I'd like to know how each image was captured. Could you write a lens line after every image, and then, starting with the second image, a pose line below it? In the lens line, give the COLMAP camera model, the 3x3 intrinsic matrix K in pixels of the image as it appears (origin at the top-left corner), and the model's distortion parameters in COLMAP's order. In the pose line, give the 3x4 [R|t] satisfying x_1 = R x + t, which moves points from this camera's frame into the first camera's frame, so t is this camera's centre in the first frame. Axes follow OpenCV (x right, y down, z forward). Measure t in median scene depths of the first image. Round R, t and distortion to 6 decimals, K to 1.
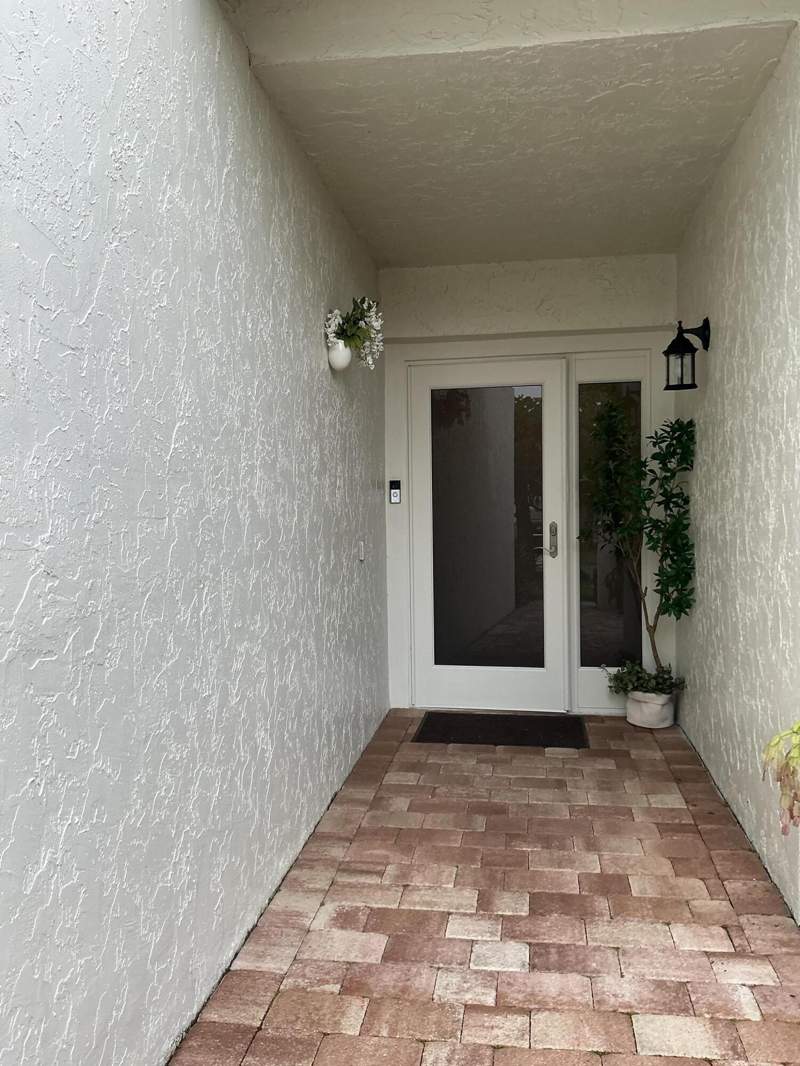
lens RADIAL K [[885.9, 0, 400.0], [0, 885.9, 533.0], [0, 0, 1]] dist [0.087165, -0.176528]
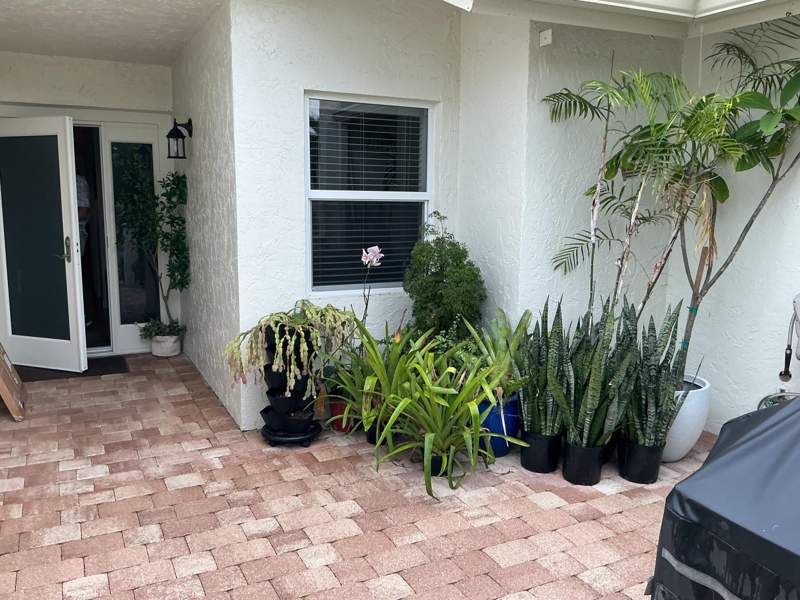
lens RADIAL K [[664.8, 0, 400.0], [0, 664.8, 300.0], [0, 0, 1]] dist [0.087165, -0.176528]
pose [[0.816141, -0.065262, 0.574155, -0.119100], [-0.001011, 0.993439, 0.114358, -0.048336], [-0.577852, -0.093913, 0.810721, -0.402295]]
